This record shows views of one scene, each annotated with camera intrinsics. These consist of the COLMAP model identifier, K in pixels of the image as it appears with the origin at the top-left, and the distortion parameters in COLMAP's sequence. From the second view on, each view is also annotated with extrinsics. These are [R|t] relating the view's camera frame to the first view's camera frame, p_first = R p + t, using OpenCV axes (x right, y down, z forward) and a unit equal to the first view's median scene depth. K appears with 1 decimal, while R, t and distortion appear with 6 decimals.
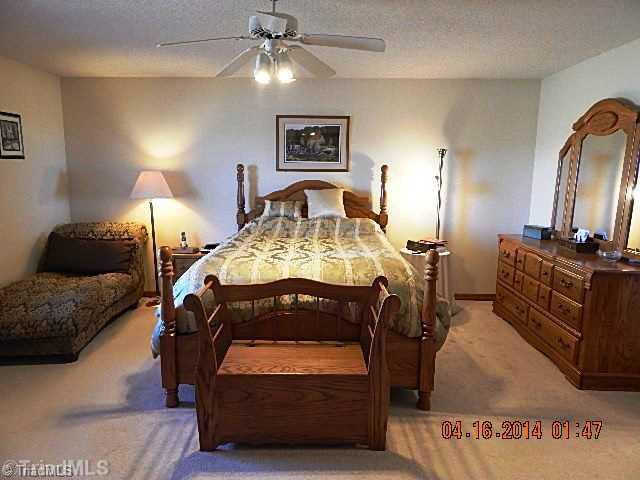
lens RADIAL K [[416.2, 0, 320.0], [0, 416.2, 240.0], [0, 0, 1]] dist [-0.024747, 0.000410]
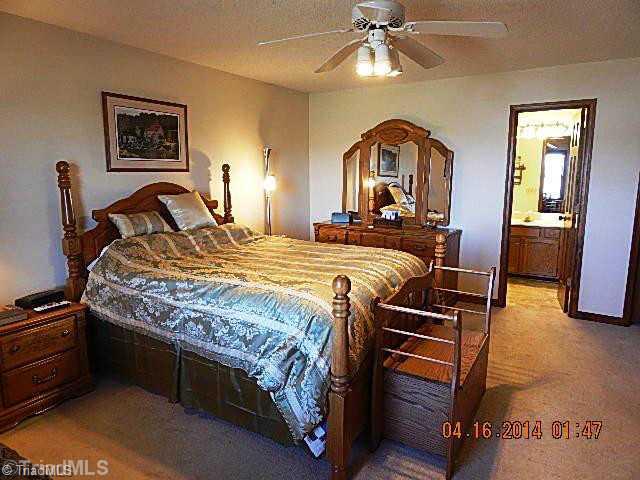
lens RADIAL K [[416.2, 0, 320.0], [0, 416.2, 240.0], [0, 0, 1]] dist [-0.024747, 0.000410]
pose [[0.521437, -0.145821, 0.840738, -0.525665], [0.144259, 0.986172, 0.081575, -0.058978], [-0.841007, 0.078748, 0.535262, 0.342982]]
